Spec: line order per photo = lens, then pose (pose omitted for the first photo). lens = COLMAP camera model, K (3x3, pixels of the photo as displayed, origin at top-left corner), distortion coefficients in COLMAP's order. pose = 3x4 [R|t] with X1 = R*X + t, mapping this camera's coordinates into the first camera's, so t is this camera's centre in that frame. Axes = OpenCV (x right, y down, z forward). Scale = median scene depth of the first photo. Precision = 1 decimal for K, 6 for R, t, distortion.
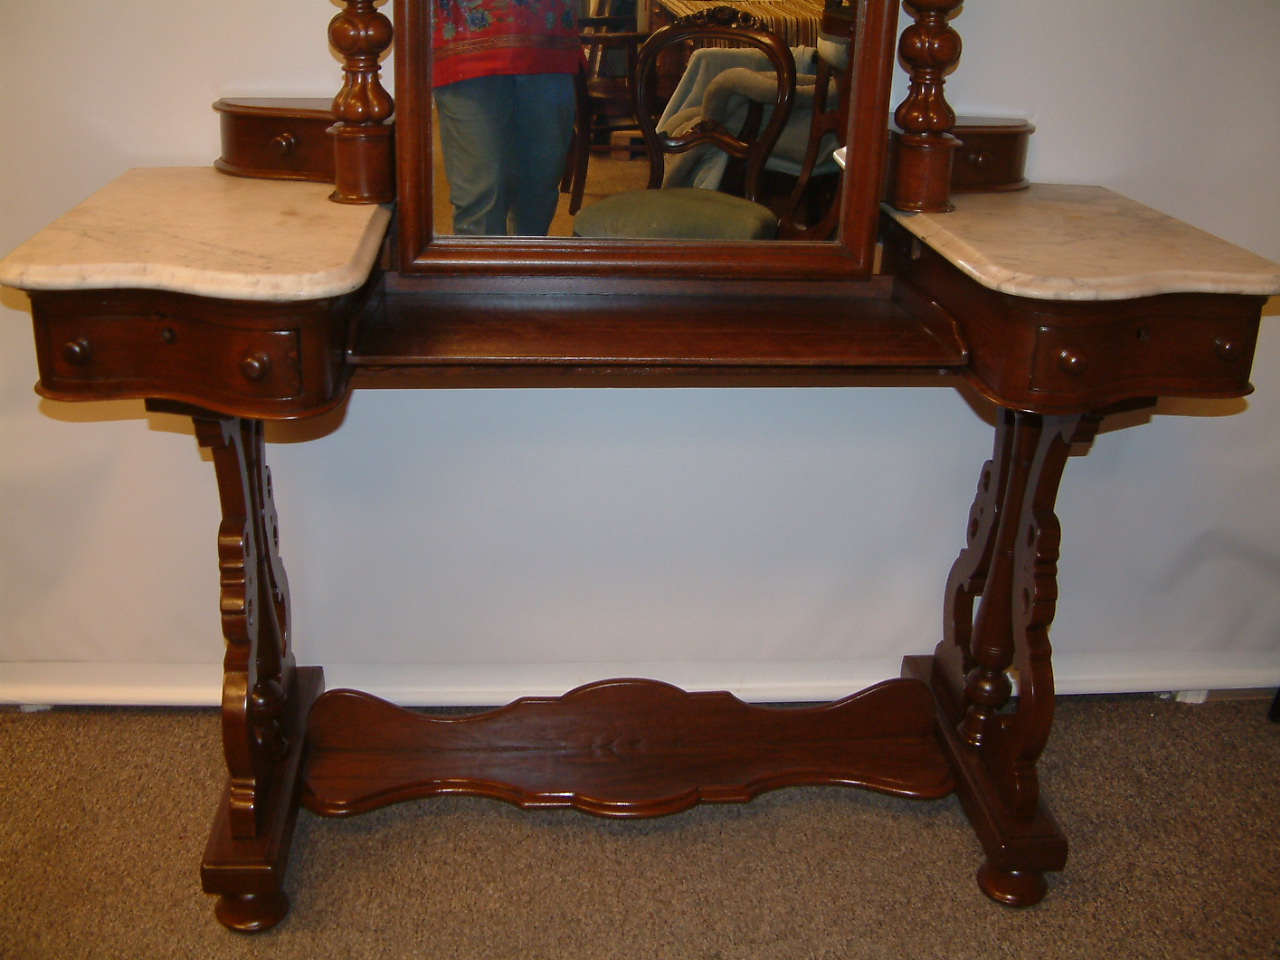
lens RADIAL K [[1346.2, 0, 610.6], [0, 1346.2, 500.0], [0, 0, 1]] dist [-0.201618, 0.106689]
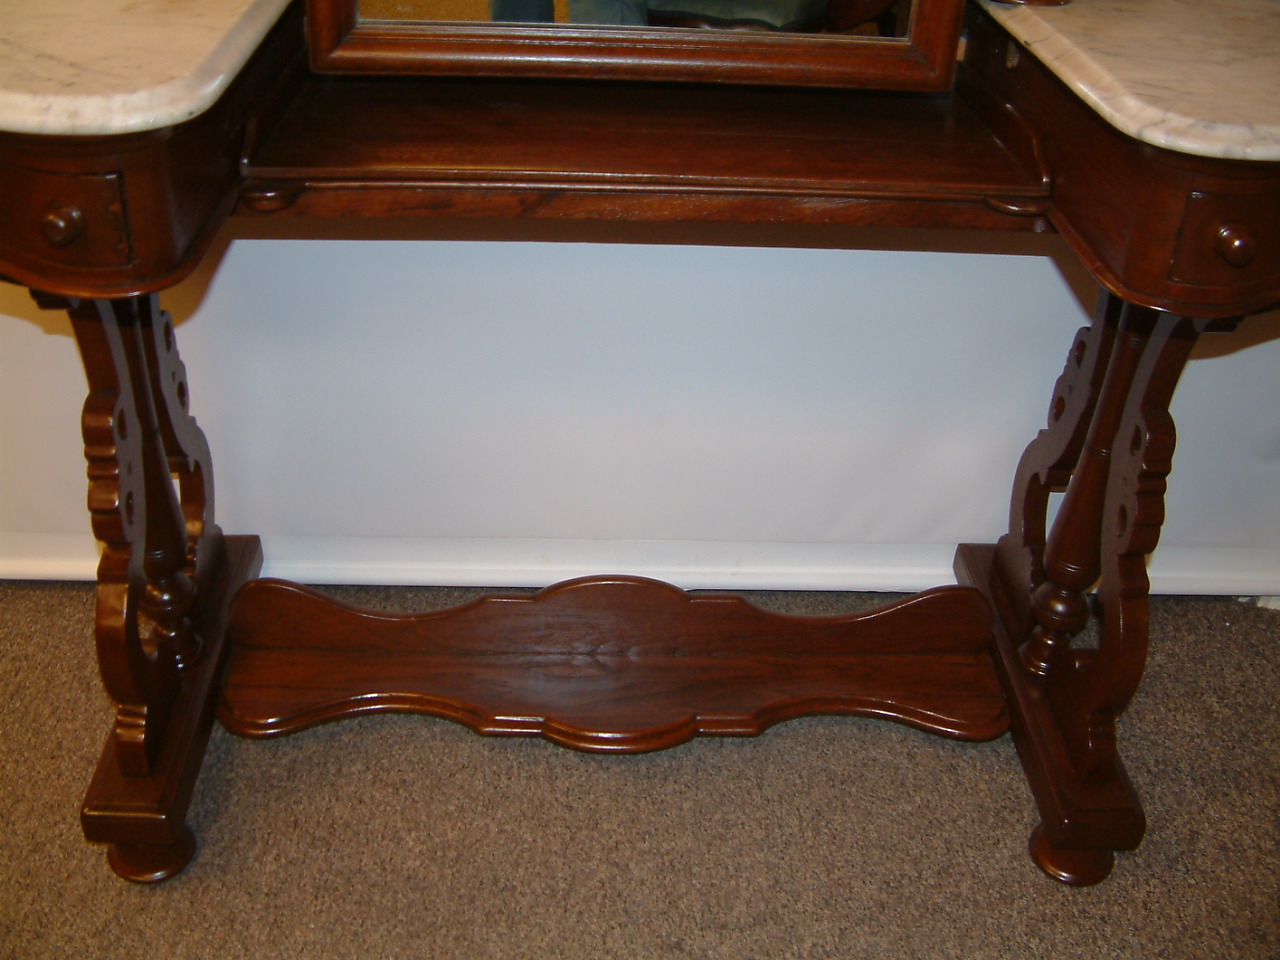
lens RADIAL K [[1346.2, 0, 610.6], [0, 1346.2, 500.0], [0, 0, 1]] dist [-0.201618, 0.106689]
pose [[0.998827, 0.034659, -0.033813, 0.040113], [-0.027875, 0.982579, 0.183744, -0.070561], [0.039592, -0.182586, 0.982392, 0.236954]]
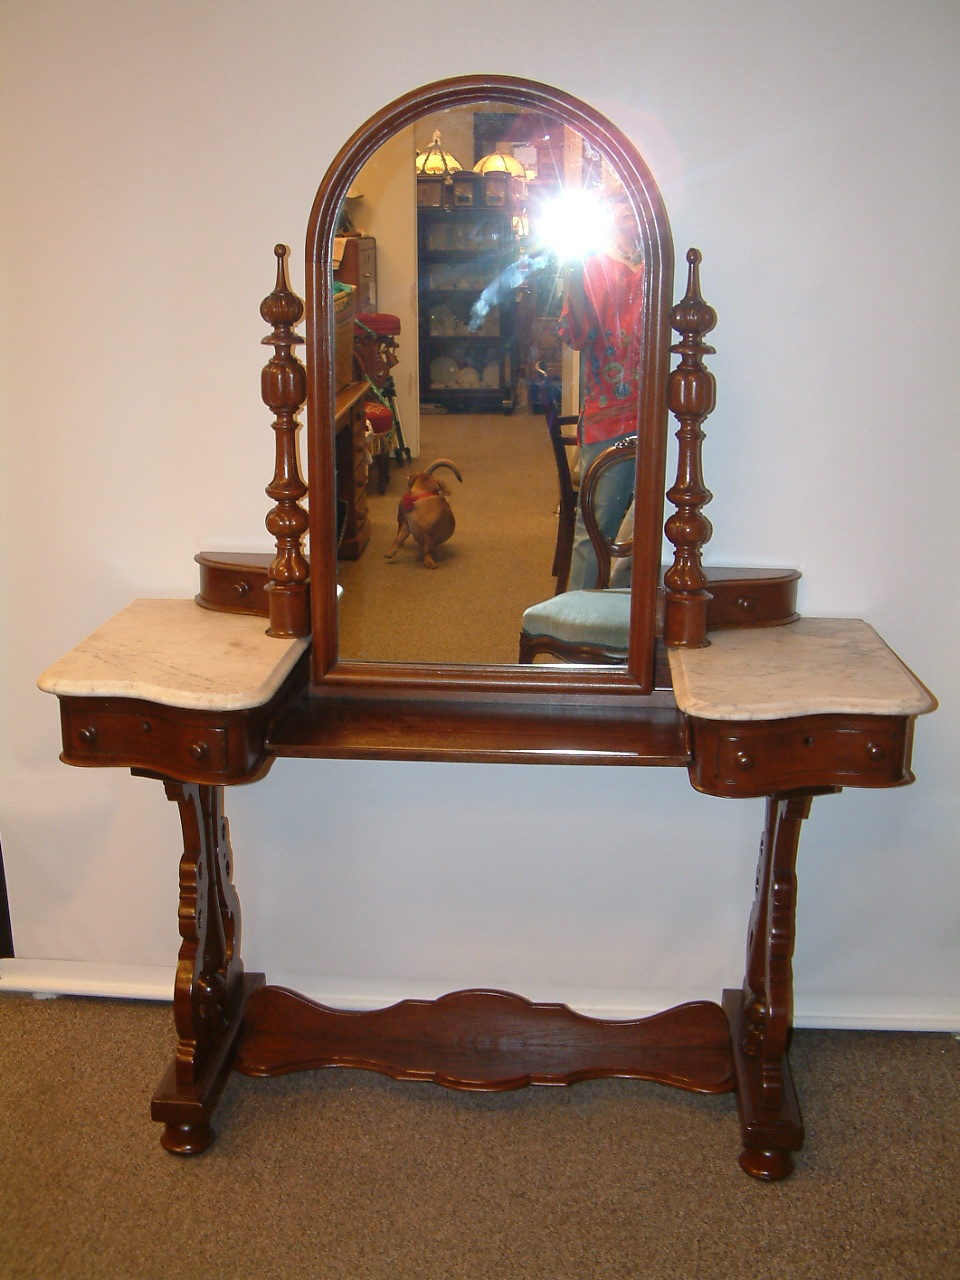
lens RADIAL K [[1462.7, 0, 480.0], [0, 1462.7, 671.9], [0, 0, 1]] dist [-0.204329, 0.313684]
pose [[0.990091, 0.020714, -0.138891, 0.226818], [-0.039509, 0.990198, -0.133965, 0.017957], [0.134754, 0.138125, 0.981205, -0.495485]]
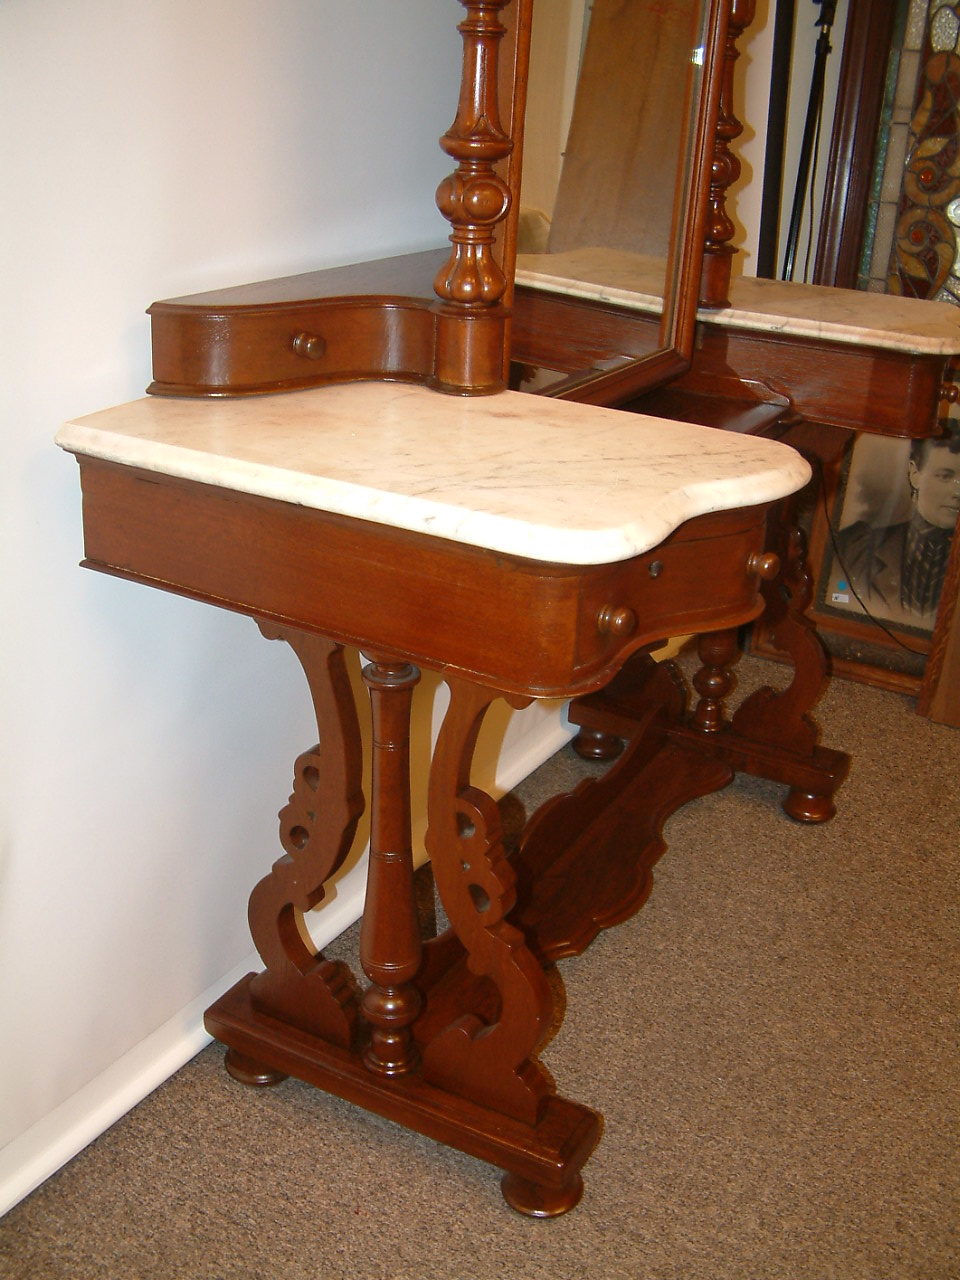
lens RADIAL K [[1346.2, 0, 484.5], [0, 1346.2, 664.1], [0, 0, 1]] dist [-0.201618, 0.106689]
pose [[0.554729, -0.357161, 0.751473, -0.852535], [0.304853, 0.927619, 0.215841, -0.230171], [-0.774171, 0.109356, 0.623459, 0.436205]]
